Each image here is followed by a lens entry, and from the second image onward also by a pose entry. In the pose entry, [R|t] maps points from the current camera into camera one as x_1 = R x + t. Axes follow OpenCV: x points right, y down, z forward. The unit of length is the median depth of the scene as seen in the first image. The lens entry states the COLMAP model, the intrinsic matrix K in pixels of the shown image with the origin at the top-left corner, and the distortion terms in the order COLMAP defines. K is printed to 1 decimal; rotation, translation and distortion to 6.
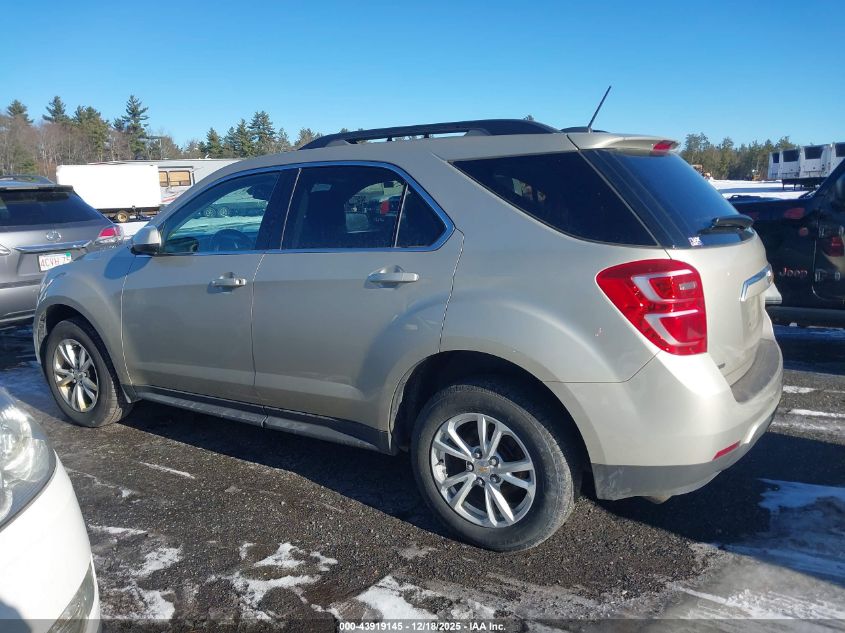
lens RADIAL K [[663.6, 0, 422.5], [0, 663.6, 316.5], [0, 0, 1]] dist [-0.003745, 0.004025]
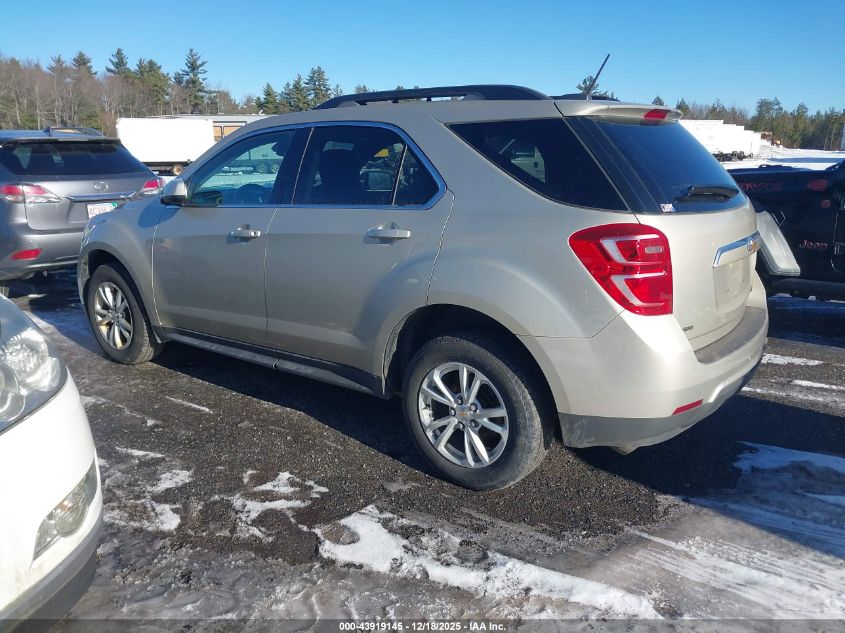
lens RADIAL K [[663.6, 0, 422.5], [0, 663.6, 316.5], [0, 0, 1]] dist [-0.003745, 0.004025]
pose [[0.996528, 0.043458, -0.071015, 0.089722], [-0.039352, 0.997527, 0.058233, 0.010214], [0.073371, -0.055236, 0.995774, -0.067700]]
